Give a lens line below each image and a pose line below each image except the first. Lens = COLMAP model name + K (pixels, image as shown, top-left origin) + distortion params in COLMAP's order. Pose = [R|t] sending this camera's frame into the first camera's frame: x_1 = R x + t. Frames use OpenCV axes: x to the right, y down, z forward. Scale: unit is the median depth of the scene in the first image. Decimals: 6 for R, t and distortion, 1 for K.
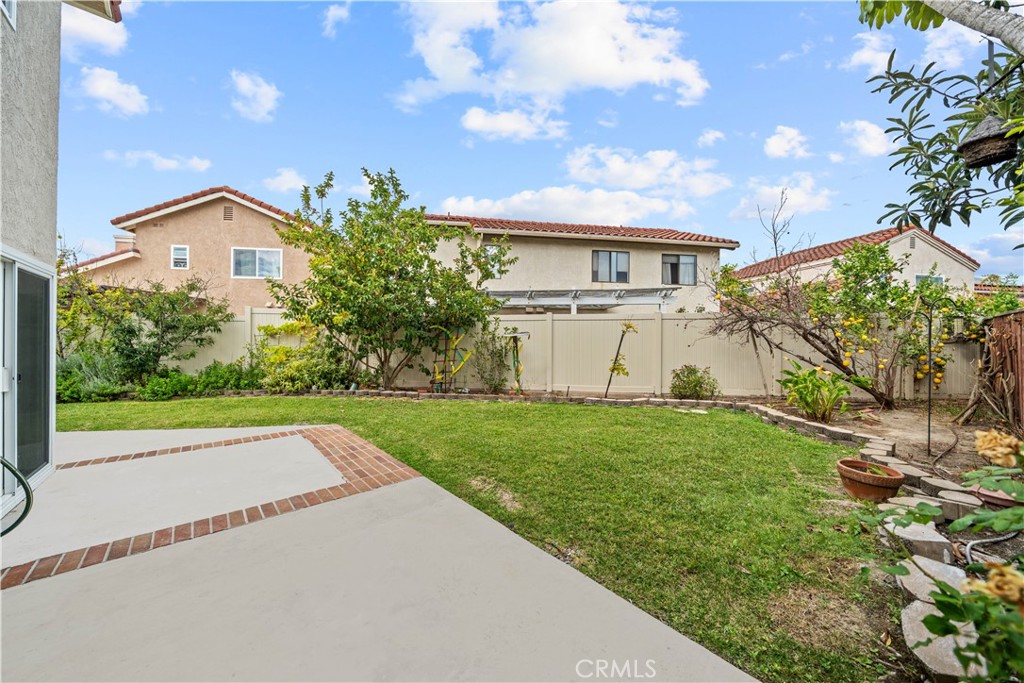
lens RADIAL K [[351.9, 0, 513.3], [0, 351.9, 338.7], [0, 0, 1]] dist [-0.005375, 0.000150]
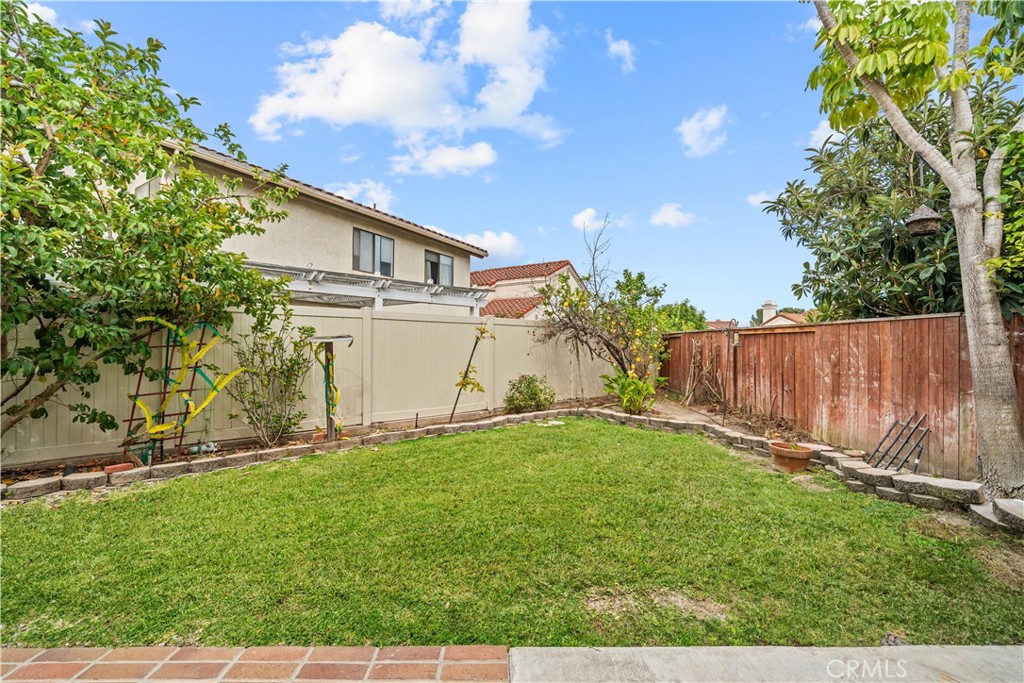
lens RADIAL K [[400.9, 0, 512.4], [0, 400.9, 344.0], [0, 0, 1]] dist [-0.000593, -0.000352]
pose [[0.662888, 0.006614, 0.748689, -0.288406], [-0.001740, 0.999972, -0.007293, 0.001078], [-0.748717, 0.003532, 0.662881, 0.291923]]
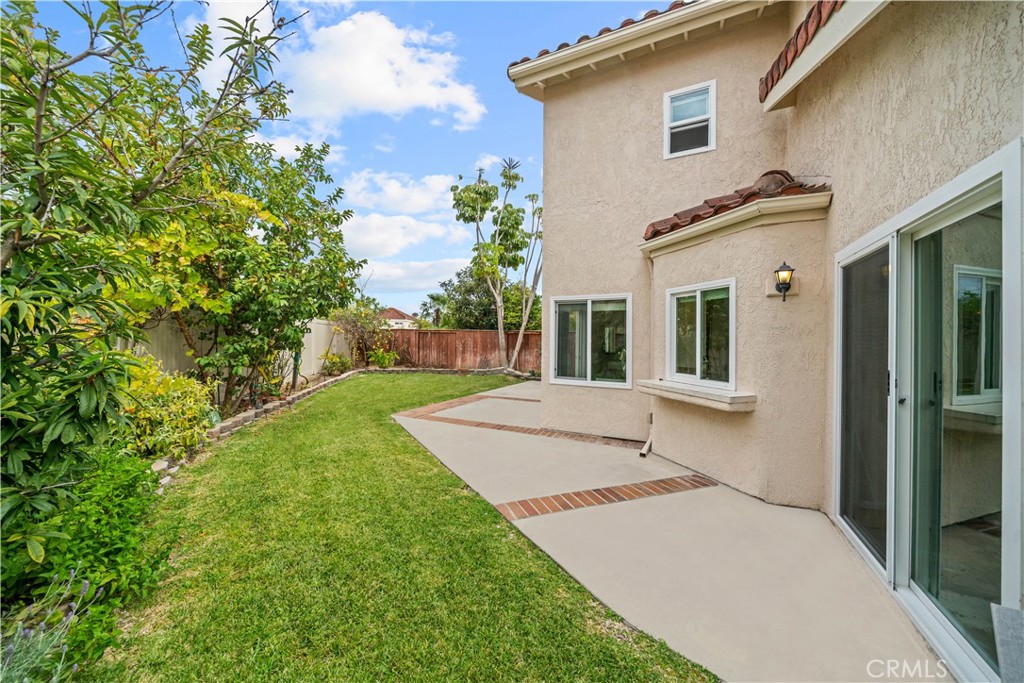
lens RADIAL K [[386.9, 0, 514.6], [0, 386.9, 337.4], [0, 0, 1]] dist [-0.013806, 0.000721]
pose [[-0.351634, -0.004031, 0.936129, -1.322650], [-0.014043, 0.999901, -0.000969, -0.004824], [-0.936032, -0.013487, -0.351656, 0.758427]]
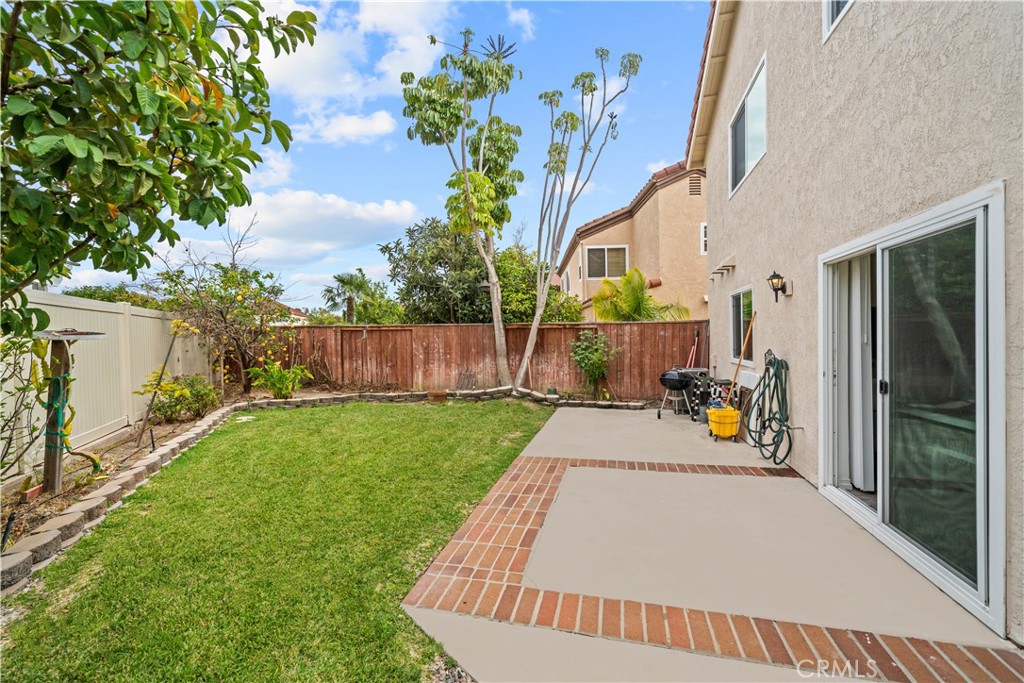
lens RADIAL K [[421.0, 0, 507.2], [0, 421.0, 342.8], [0, 0, 1]] dist [0.001414, -0.000852]
pose [[-0.550008, -0.007573, 0.835125, -0.630010], [0.011957, 0.999785, 0.016941, -0.004613], [-0.835074, 0.019303, -0.549799, 0.806086]]
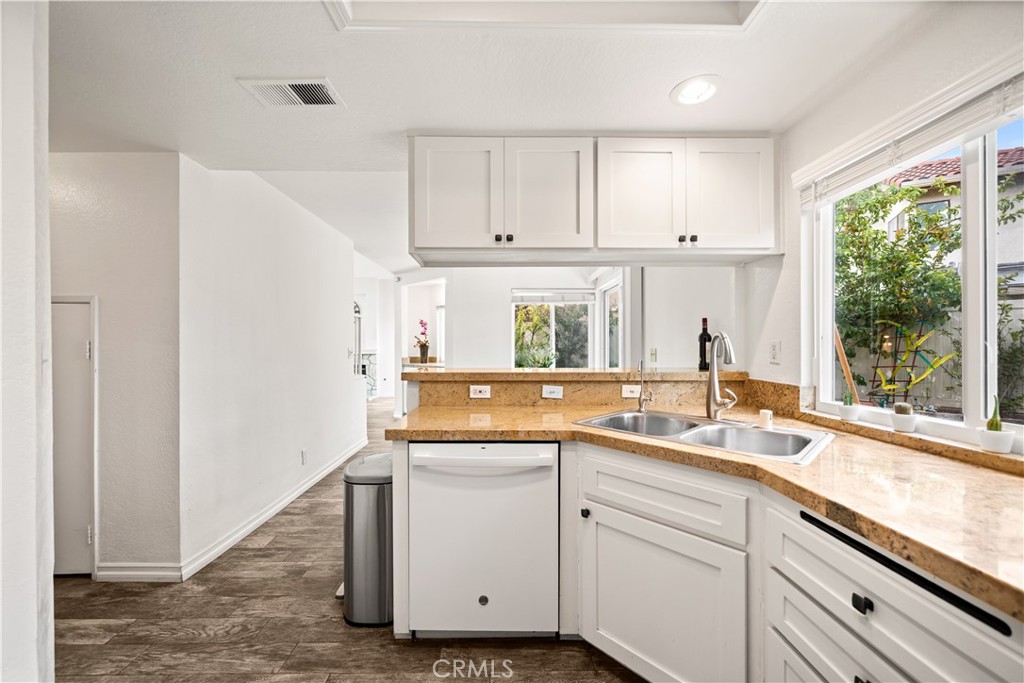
lens RADIAL K [[386.9, 0, 505.0], [0, 386.9, 347.5], [0, 0, 1]] dist [-0.013806, 0.000721]
pose [[0.742627, 0.001591, -0.669703, -0.266928], [0.003921, 0.999970, 0.006724, 0.013655], [0.669693, -0.007619, 0.742599, -0.167174]]
